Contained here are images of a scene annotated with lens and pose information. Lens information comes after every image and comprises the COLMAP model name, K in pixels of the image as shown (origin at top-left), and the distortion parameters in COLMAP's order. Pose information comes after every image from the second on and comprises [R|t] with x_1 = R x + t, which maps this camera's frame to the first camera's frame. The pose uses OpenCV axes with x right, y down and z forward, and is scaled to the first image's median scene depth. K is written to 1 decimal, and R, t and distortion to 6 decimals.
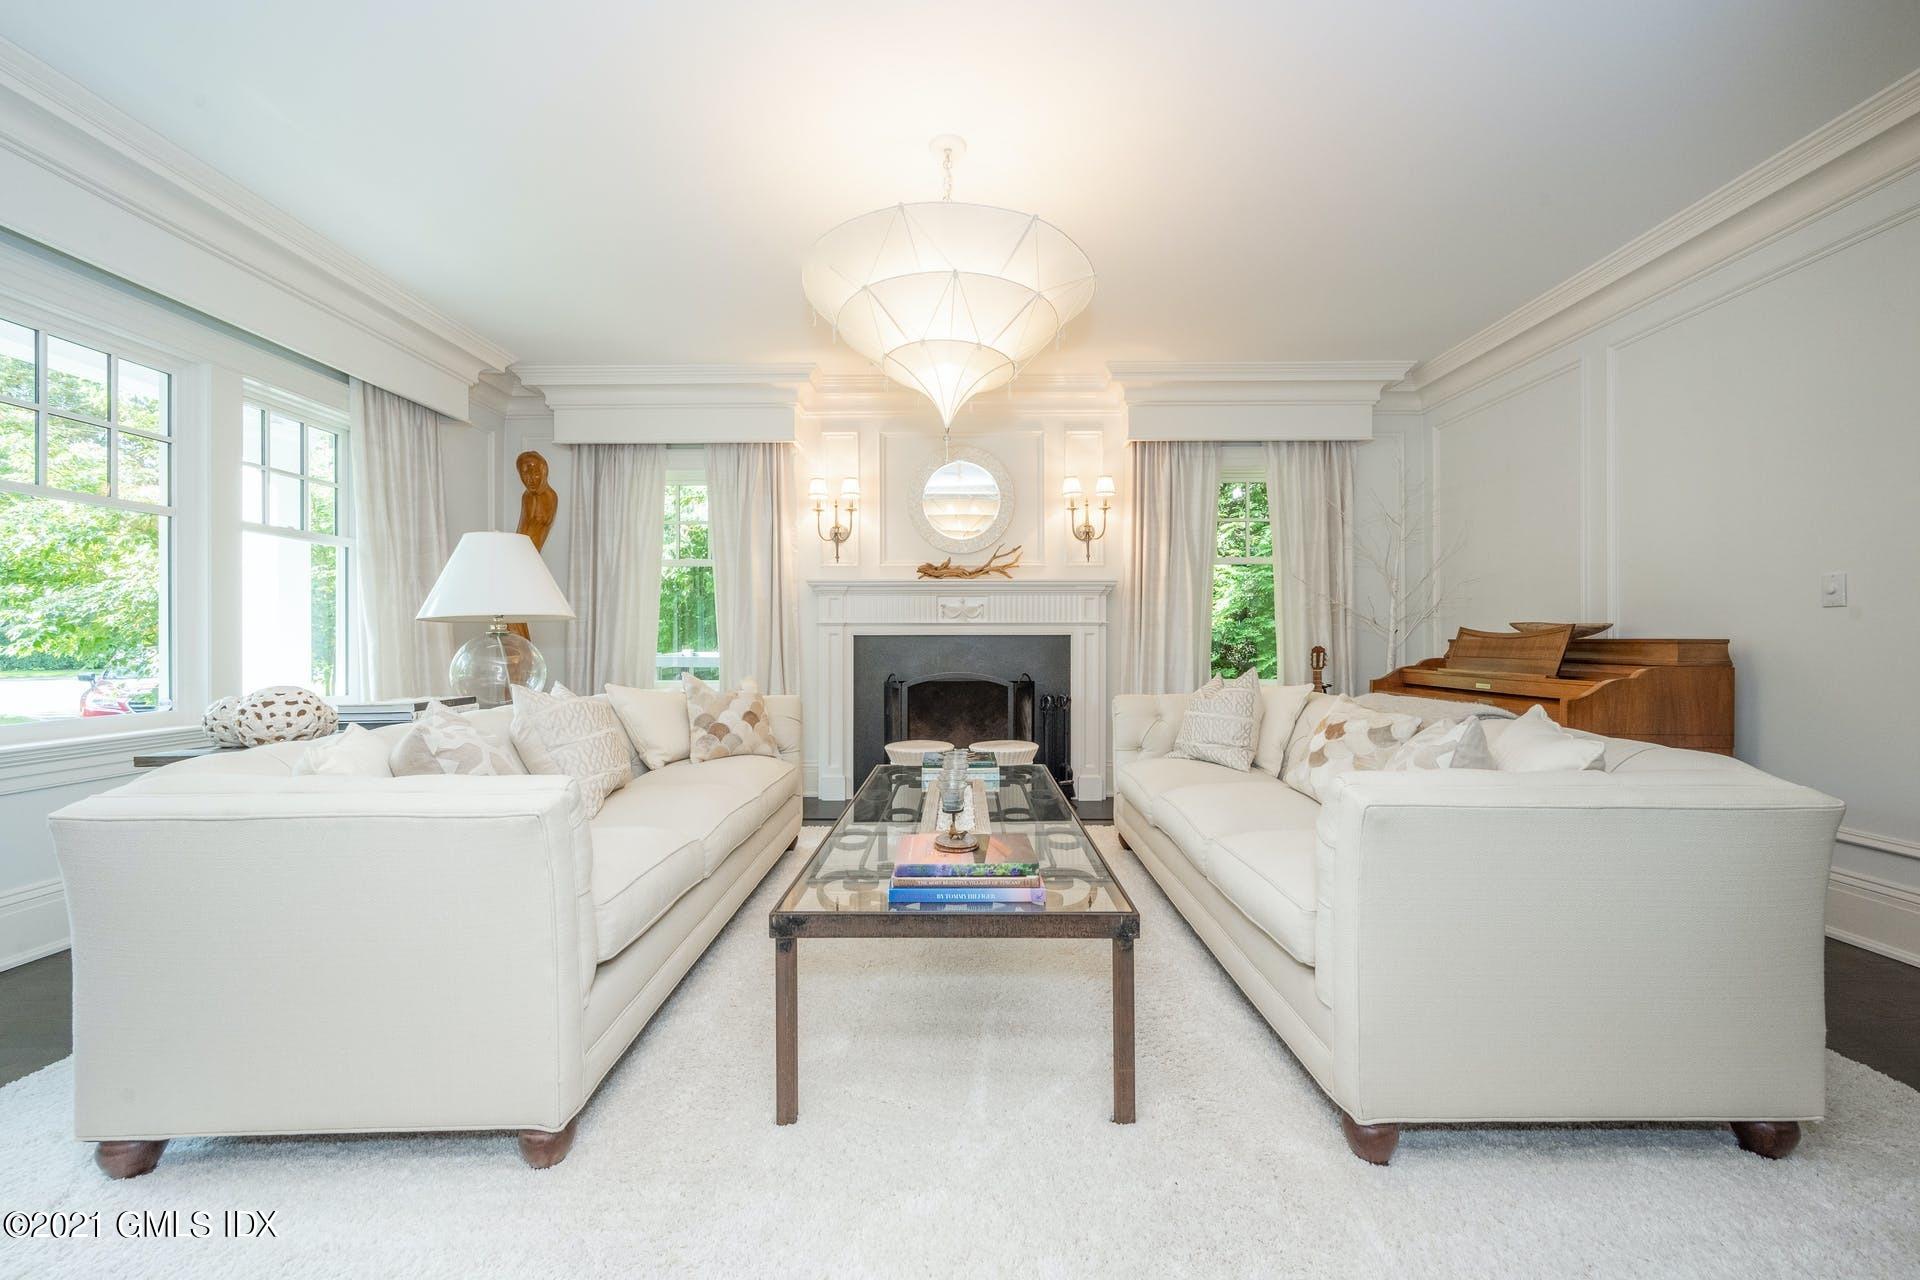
lens RADIAL K [[776.4, 0, 947.5], [0, 776.4, 635.0], [0, 0, 1]] dist [0.002403, 0.000110]
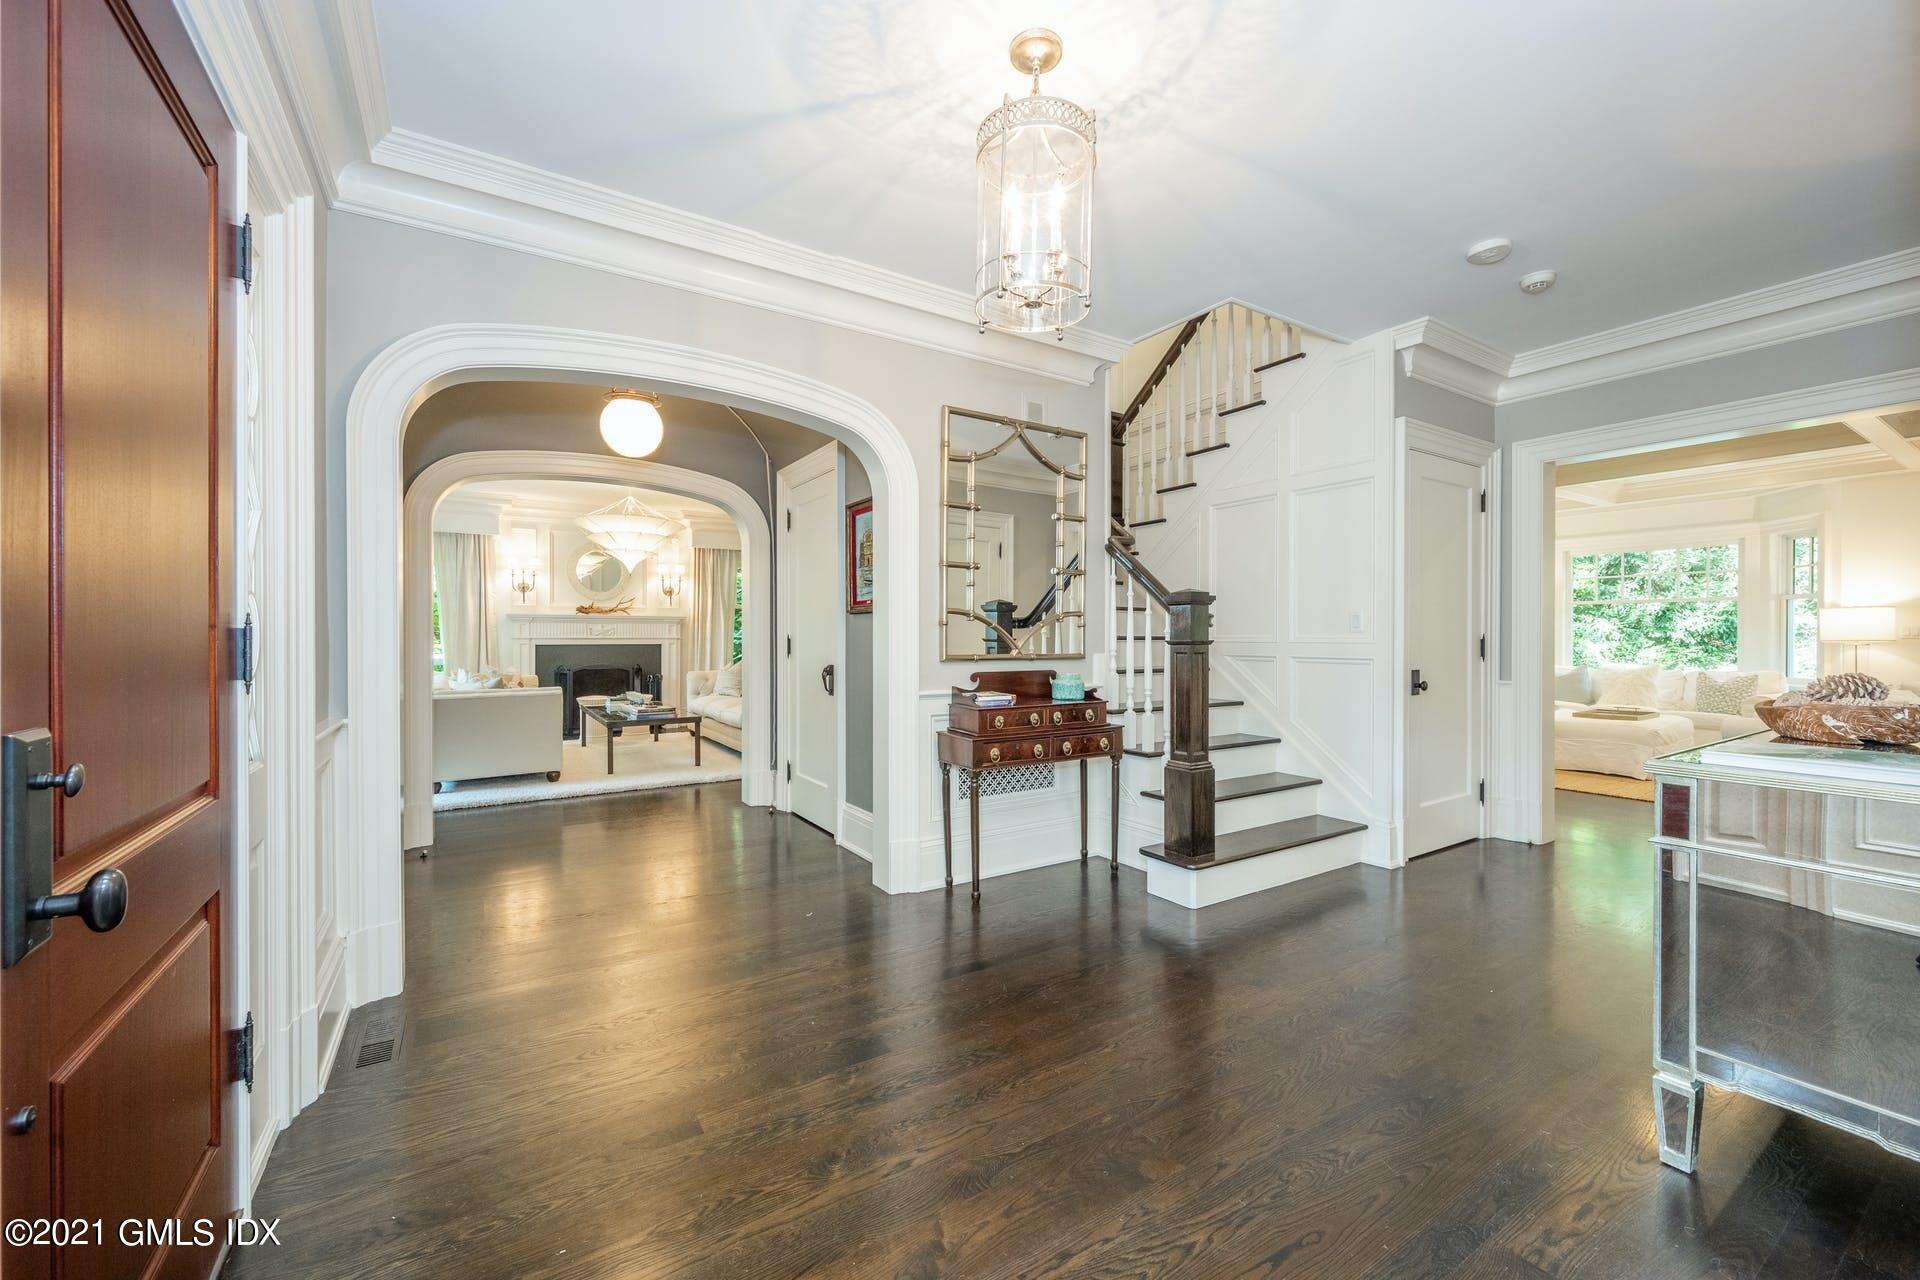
lens RADIAL K [[776.4, 0, 949.6], [0, 776.4, 631.7], [0, 0, 1]] dist [0.002403, 0.000110]
pose [[0.847267, 0.006176, 0.531131, -0.262907], [-0.007435, 0.999972, 0.000233, -0.036928], [-0.531115, -0.004146, 0.847290, -1.033397]]
